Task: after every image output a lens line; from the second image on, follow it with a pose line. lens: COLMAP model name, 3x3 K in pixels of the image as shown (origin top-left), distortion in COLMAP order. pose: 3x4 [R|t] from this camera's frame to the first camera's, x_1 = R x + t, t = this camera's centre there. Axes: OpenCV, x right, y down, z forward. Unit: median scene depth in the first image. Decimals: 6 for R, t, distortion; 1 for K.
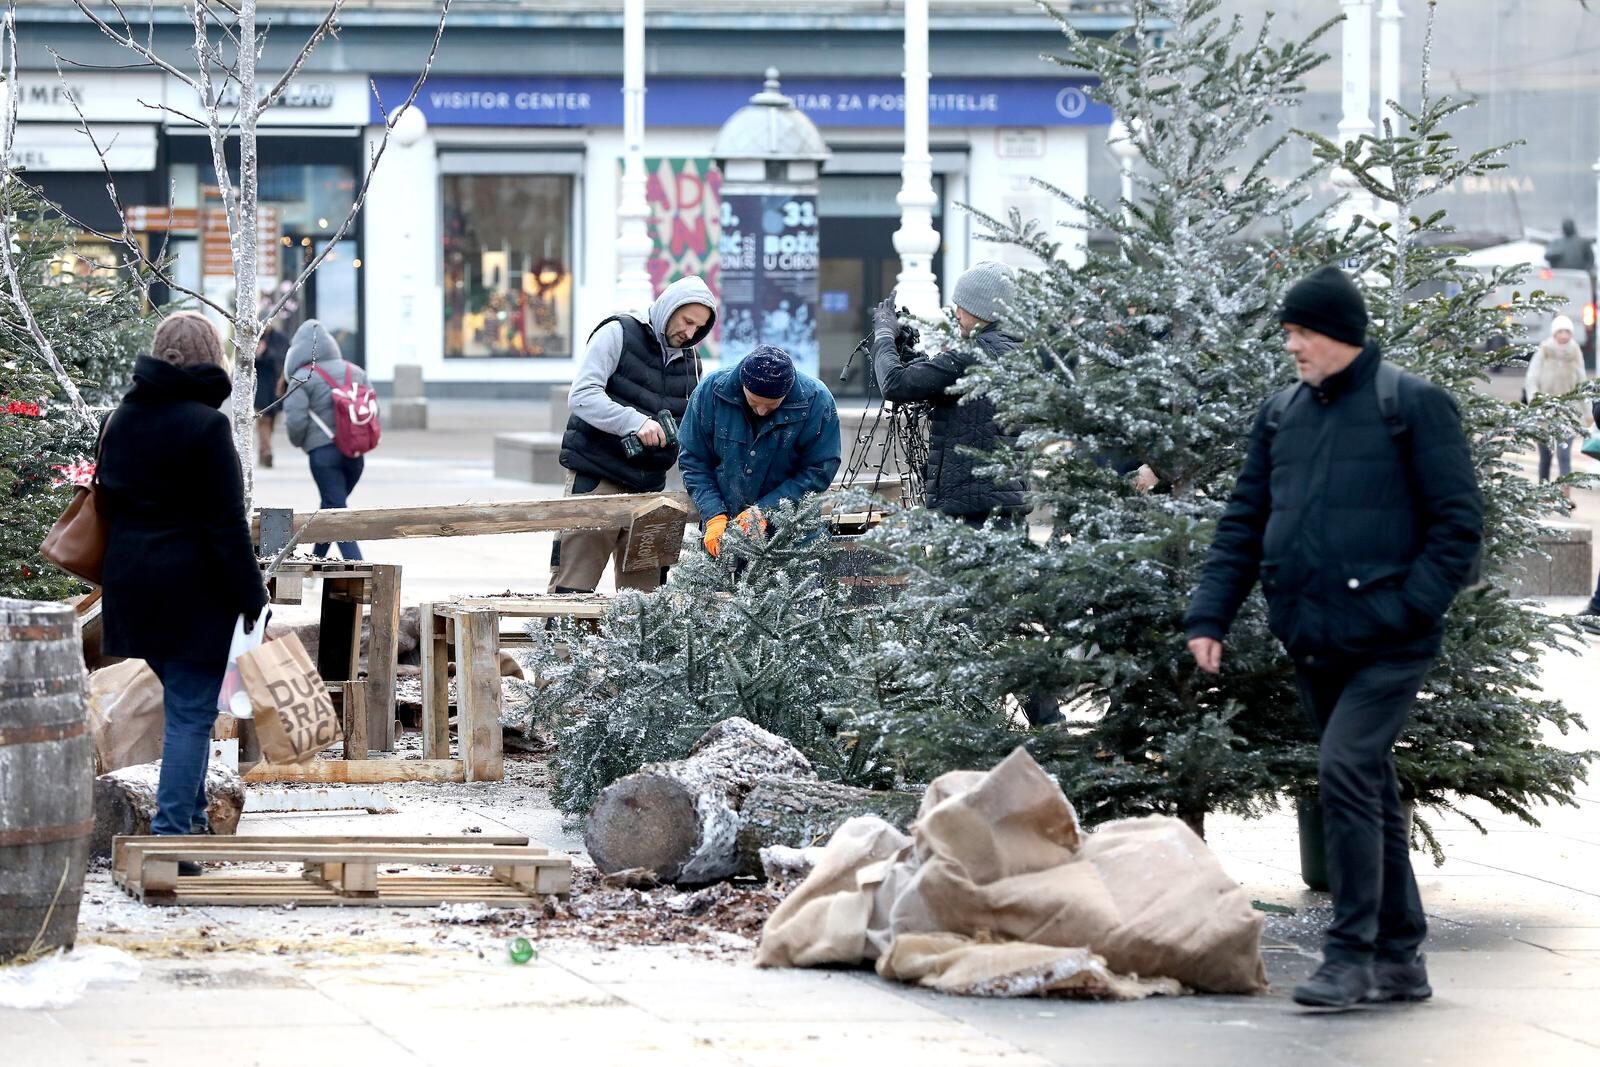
lens RADIAL K [[6711.0, 0, 799.2], [0, 6711.0, 533.1], [0, 0, 1]] dist [0.626503, 0.000000]
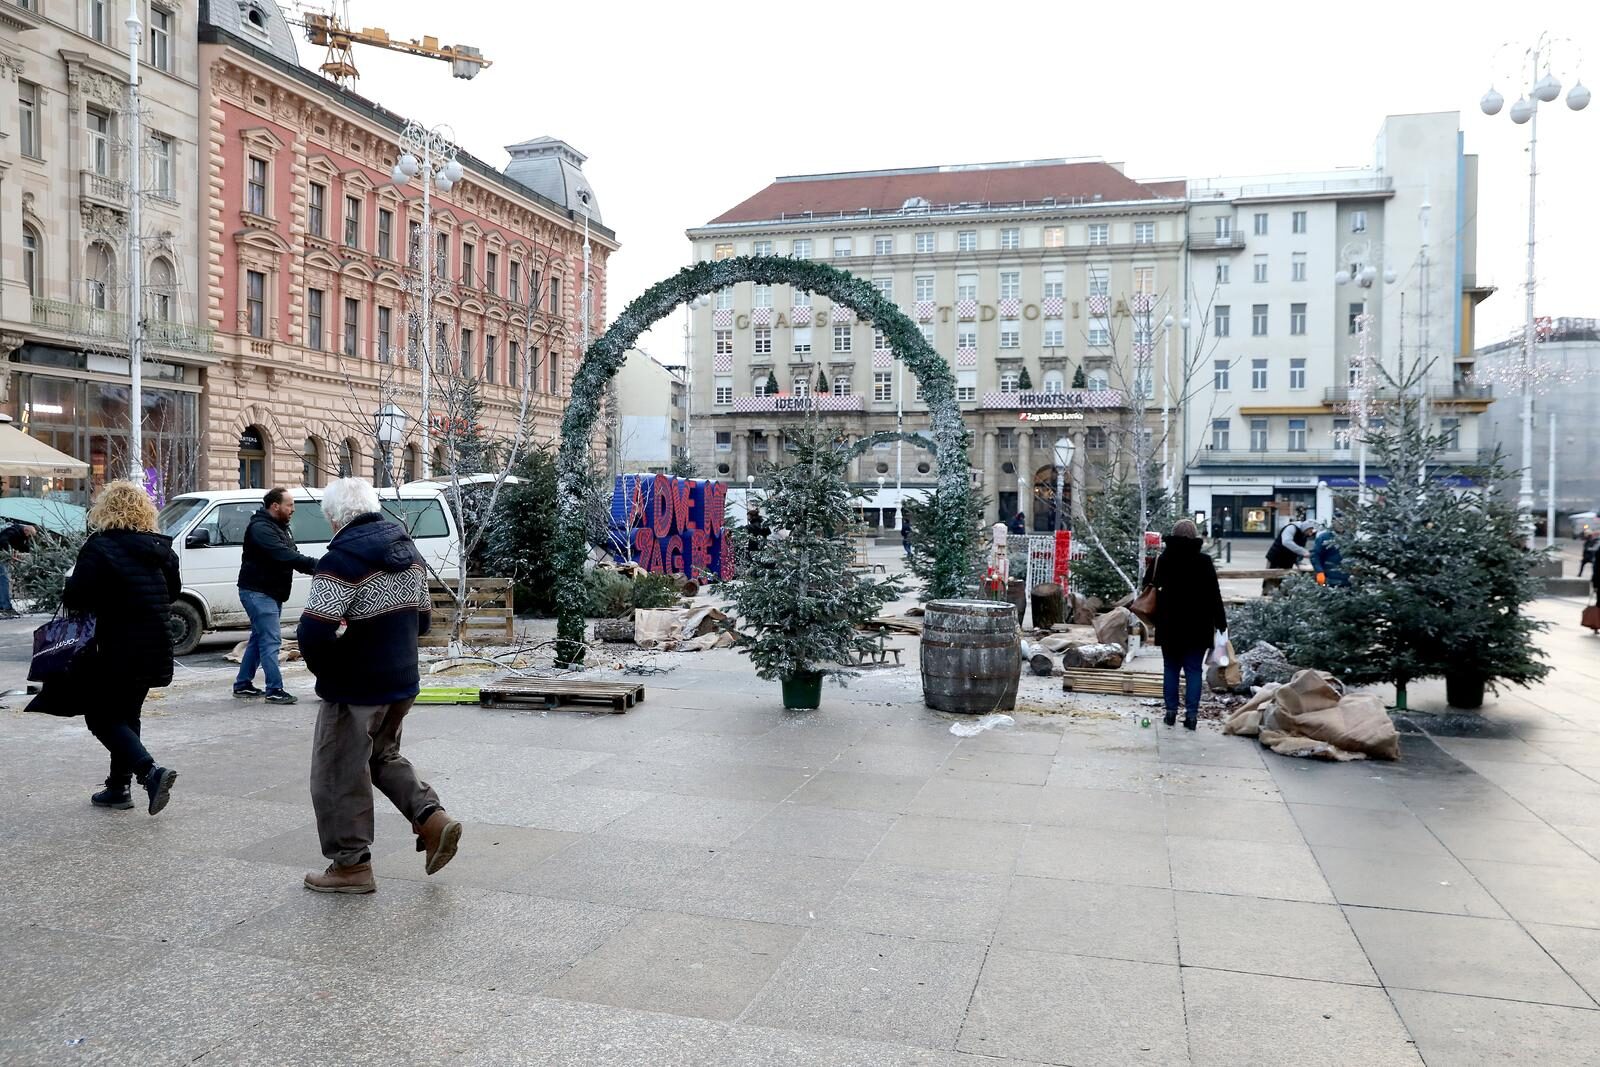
lens RADIAL K [[1282.5, 0, 803.0], [0, 1282.5, 530.1], [0, 0, 1]] dist [-0.018574, -0.001762]
pose [[0.902120, 0.012734, -0.431297, 0.070979], [-0.023947, 0.999501, -0.020579, -0.011112], [0.430820, 0.028893, 0.901975, 0.394555]]
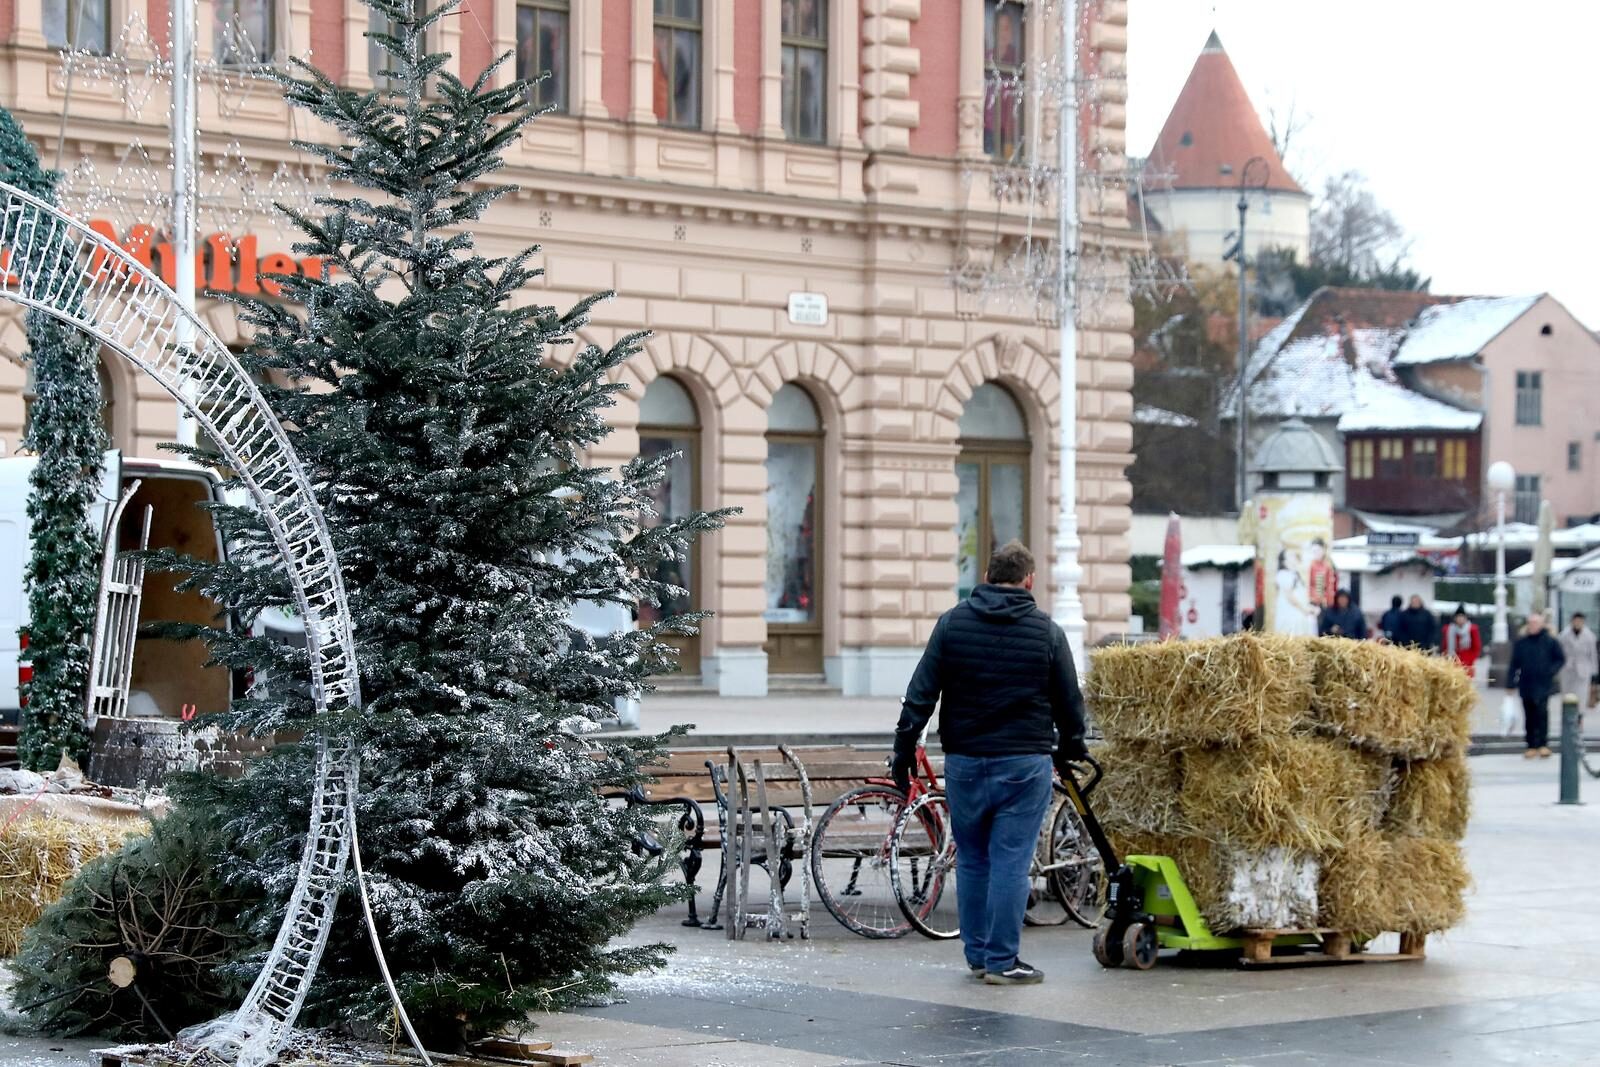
lens RADIAL K [[2722.9, 0, 800.0], [0, 2722.9, 536.0], [0, 0, 1]] dist [0.027499, 0.000000]
pose [[0.362339, -0.015433, -0.931918, 0.007443], [-0.047692, 0.998246, -0.035074, -0.025024], [0.930825, 0.057153, 0.360968, 0.740964]]
